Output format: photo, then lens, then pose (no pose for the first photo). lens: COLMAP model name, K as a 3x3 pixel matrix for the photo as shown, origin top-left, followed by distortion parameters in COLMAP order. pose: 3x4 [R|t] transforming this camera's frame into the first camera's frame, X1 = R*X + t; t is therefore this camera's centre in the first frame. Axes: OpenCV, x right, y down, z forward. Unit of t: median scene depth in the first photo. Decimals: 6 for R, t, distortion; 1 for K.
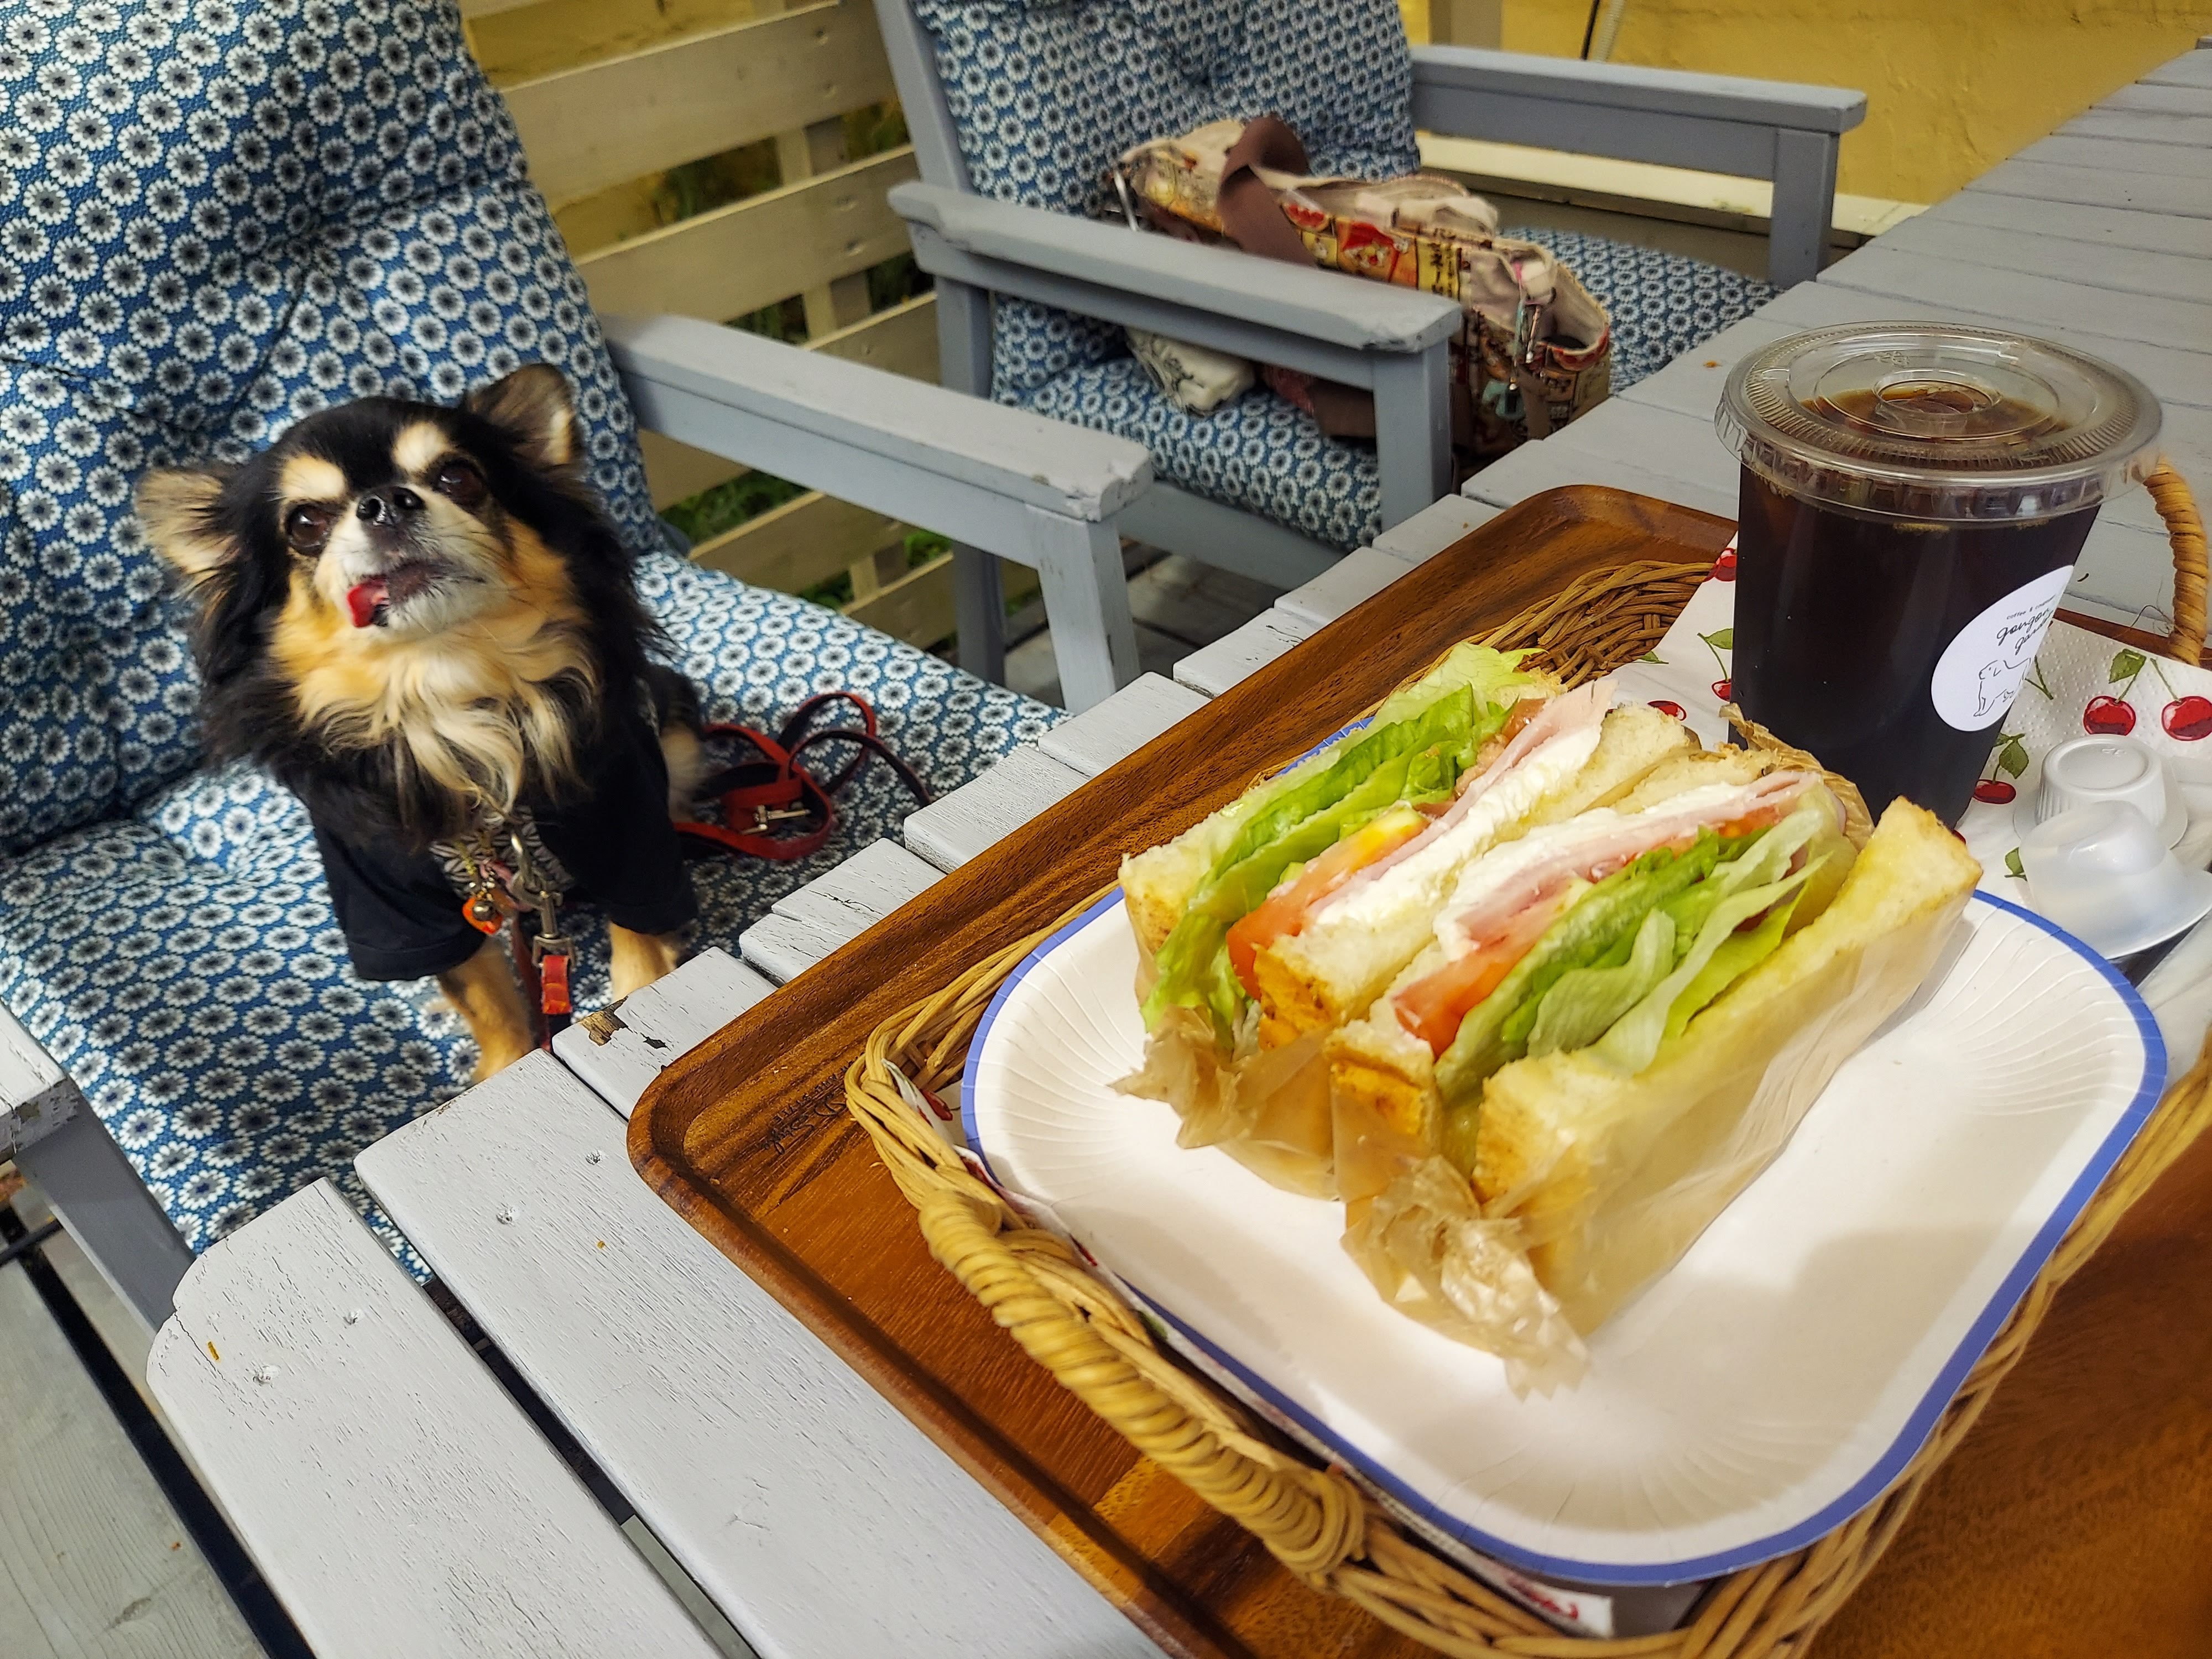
lens RADIAL K [[1644.9, 0, 1106.0], [0, 1644.9, 829.5], [0, 0, 1]] dist [0.005643, -0.007710]
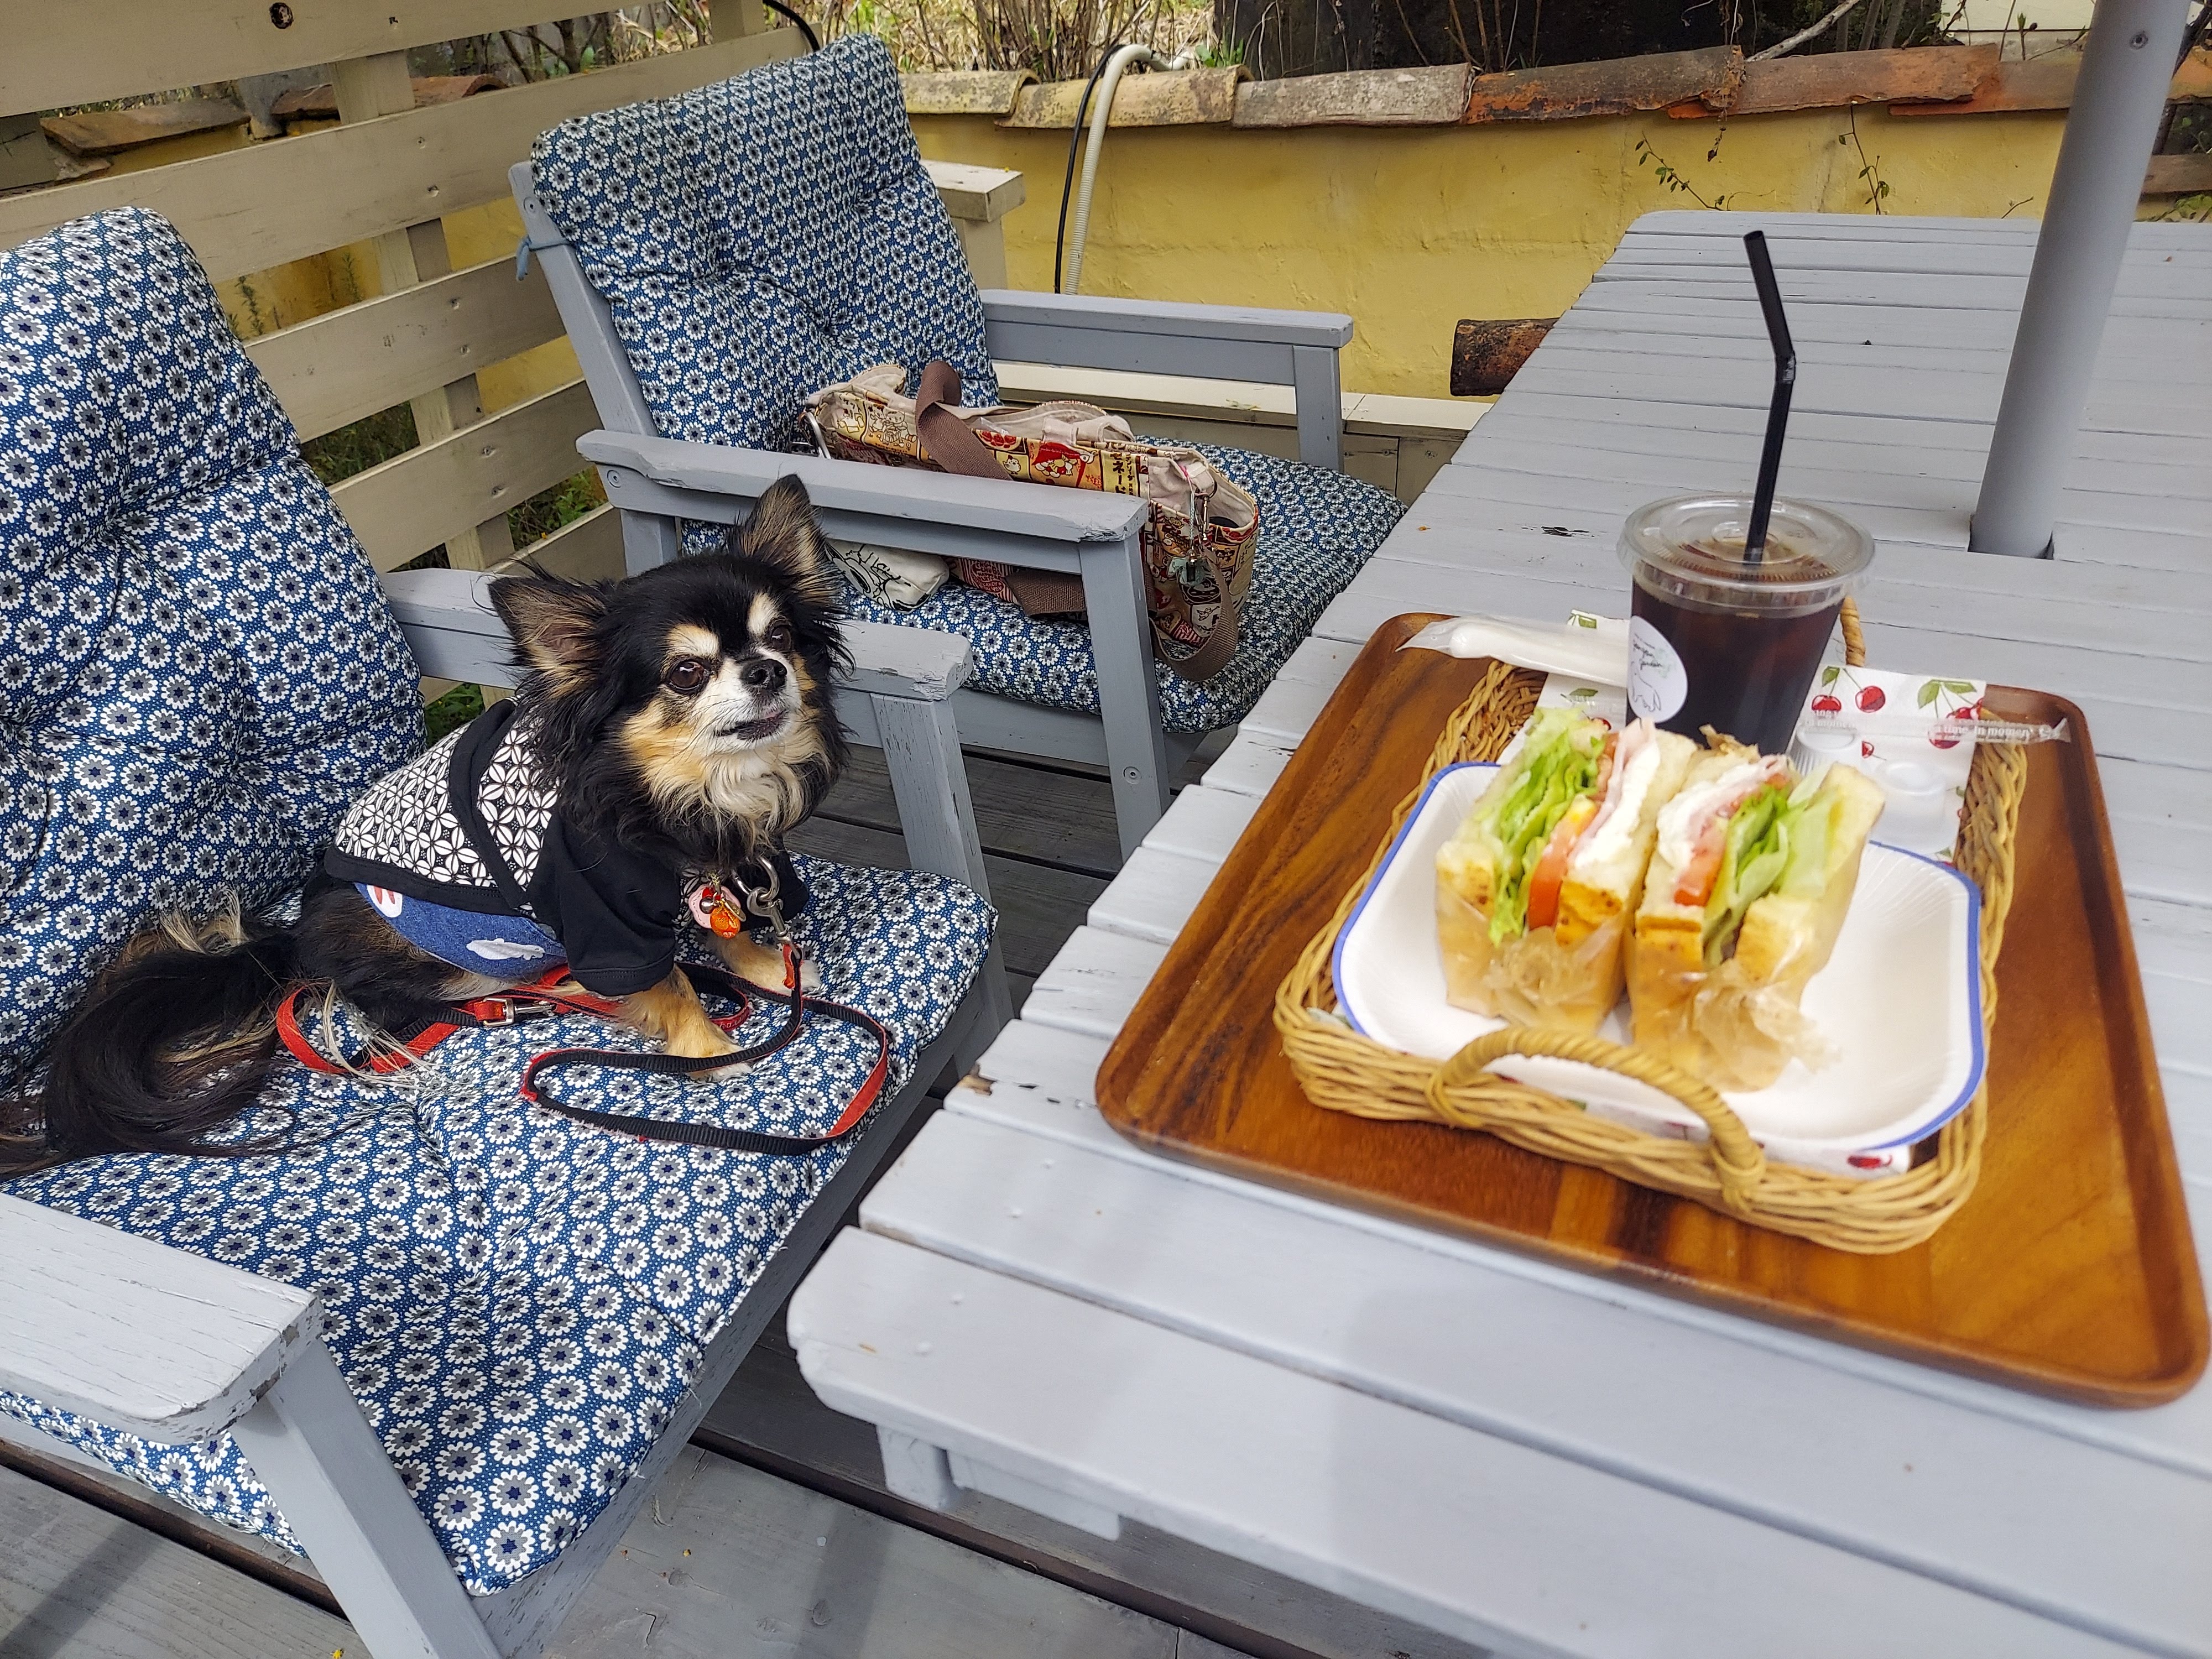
lens RADIAL K [[1644.9, 0, 1106.0], [0, 1644.9, 829.5], [0, 0, 1]] dist [0.005643, -0.007710]
pose [[0.929897, -0.147131, 0.337112, -0.267757], [0.183169, 0.980019, -0.077535, 0.016572], [-0.318969, 0.133848, 0.938266, -0.125982]]
